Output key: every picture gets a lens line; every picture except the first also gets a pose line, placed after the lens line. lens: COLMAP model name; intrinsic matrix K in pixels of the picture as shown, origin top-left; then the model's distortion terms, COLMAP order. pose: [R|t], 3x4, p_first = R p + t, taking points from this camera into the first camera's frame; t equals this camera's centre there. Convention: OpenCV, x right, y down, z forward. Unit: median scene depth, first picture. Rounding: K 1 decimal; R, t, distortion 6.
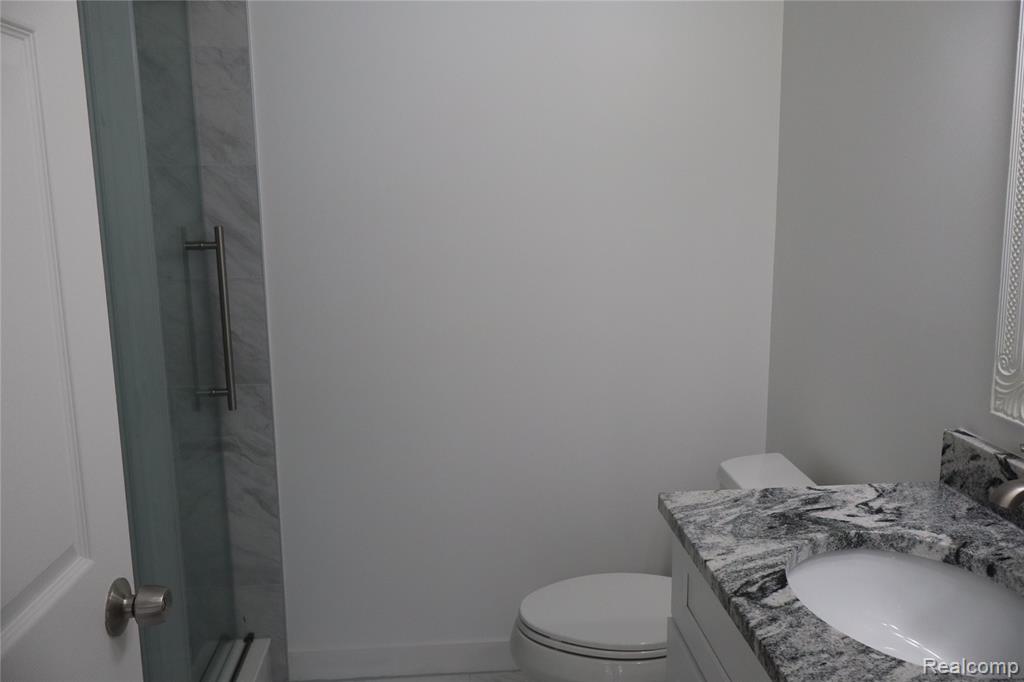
lens RADIAL K [[861.9, 0, 520.2], [0, 861.9, 335.7], [0, 0, 1]] dist [0.004495, 0.002456]
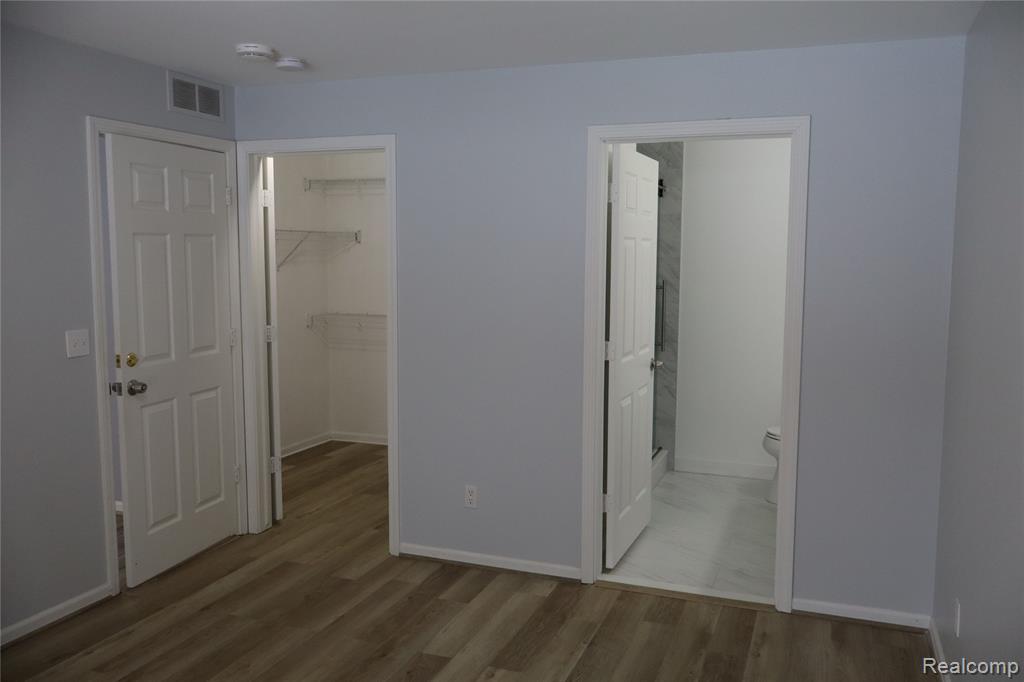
lens RADIAL K [[861.9, 0, 512.7], [0, 861.9, 337.4], [0, 0, 1]] dist [0.004495, 0.002456]
pose [[0.906384, 0.064217, -0.417546, 0.324694], [-0.093422, 0.994377, -0.049864, 0.210577], [0.411996, 0.084204, 0.907287, -1.493663]]
